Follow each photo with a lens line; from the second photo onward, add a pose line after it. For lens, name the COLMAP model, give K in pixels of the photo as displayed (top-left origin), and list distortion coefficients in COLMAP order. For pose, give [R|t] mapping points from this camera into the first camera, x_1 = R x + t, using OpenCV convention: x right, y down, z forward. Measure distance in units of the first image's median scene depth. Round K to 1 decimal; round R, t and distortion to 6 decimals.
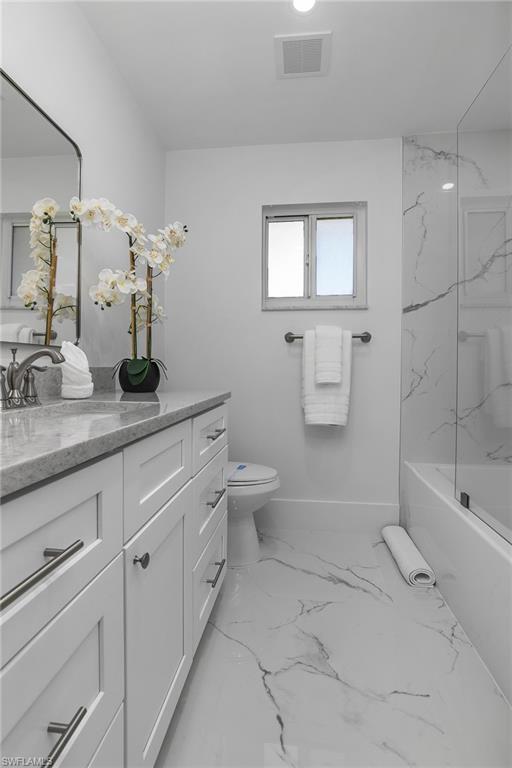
lens RADIAL K [[385.6, 0, 256.0], [0, 385.6, 372.9], [0, 0, 1]] dist [-0.021553, 0.001065]
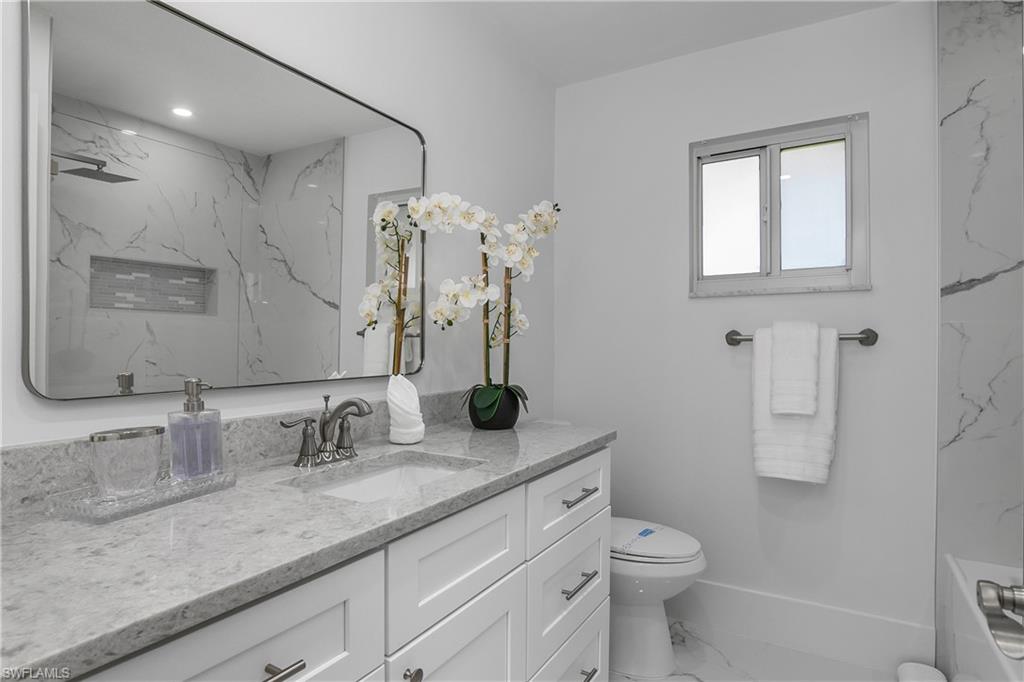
lens RADIAL K [[550.3, 0, 512.0], [0, 550.3, 341.0], [0, 0, 1]] dist [-0.036352, 0.017902]
pose [[0.912605, -0.003860, -0.408825, 0.183899], [-0.001854, 0.999906, -0.013581, -0.108900], [0.408839, 0.013152, 0.912512, -0.004162]]
